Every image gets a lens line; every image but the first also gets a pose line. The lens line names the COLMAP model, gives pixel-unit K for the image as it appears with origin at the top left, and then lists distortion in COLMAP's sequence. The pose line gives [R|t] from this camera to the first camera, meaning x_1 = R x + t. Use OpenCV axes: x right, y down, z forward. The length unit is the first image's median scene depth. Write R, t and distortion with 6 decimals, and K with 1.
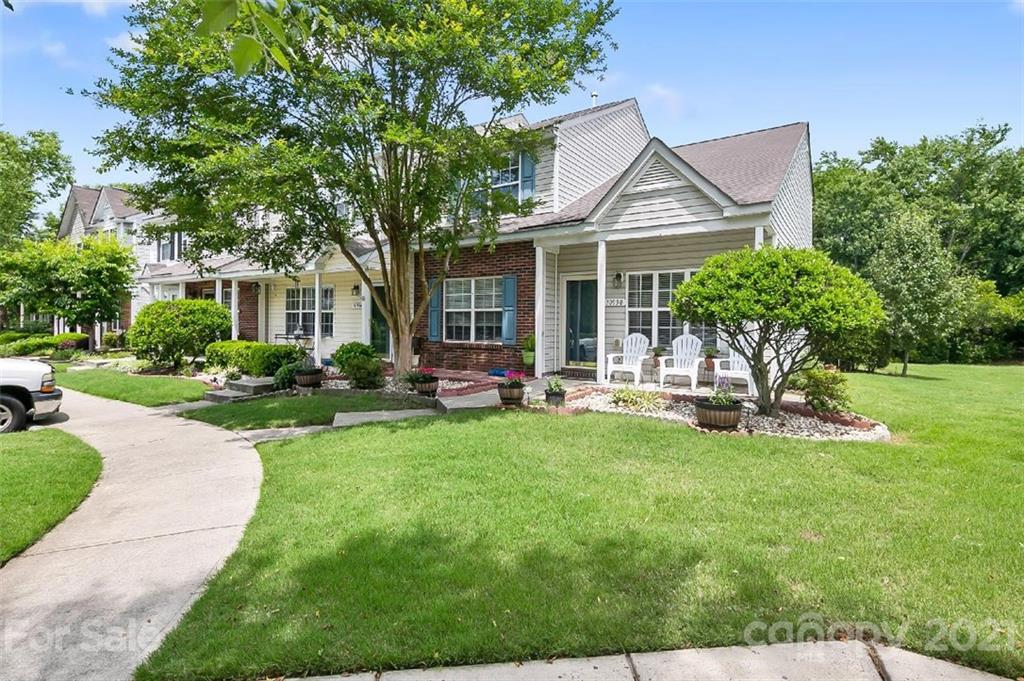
lens RADIAL K [[496.2, 0, 507.8], [0, 496.2, 336.2], [0, 0, 1]] dist [0.005155, 0.000348]
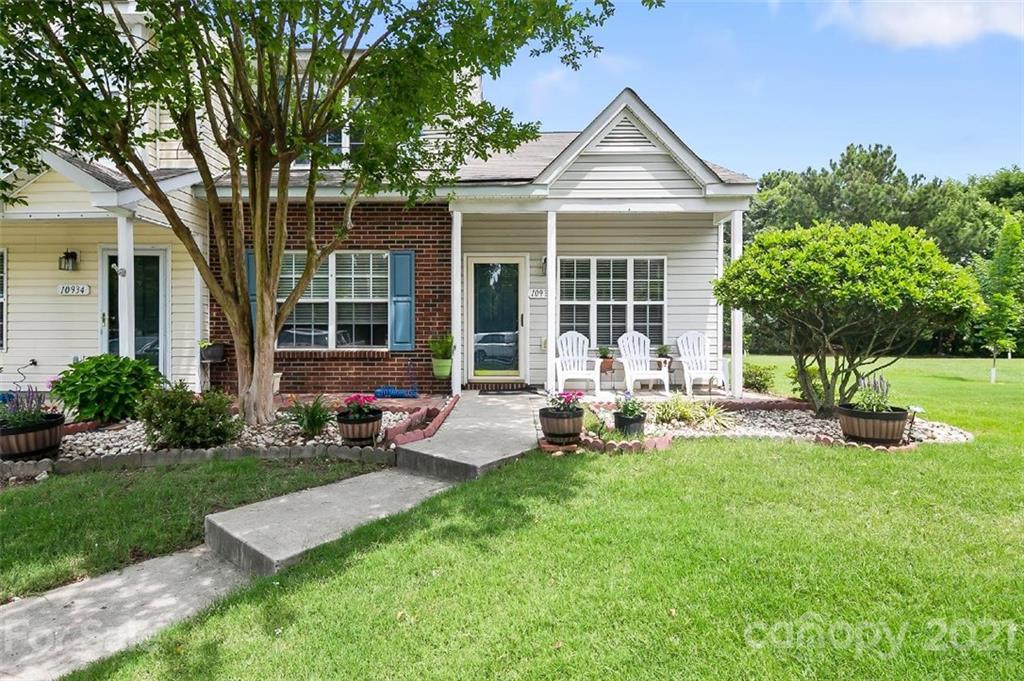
lens RADIAL K [[496.2, 0, 514.9], [0, 496.2, 340.0], [0, 0, 1]] dist [0.005155, 0.000348]
pose [[0.831092, -0.017767, 0.555851, -0.278727], [0.022943, 0.999734, -0.002349, 0.008131], [-0.555662, 0.014705, 0.831278, 0.379216]]
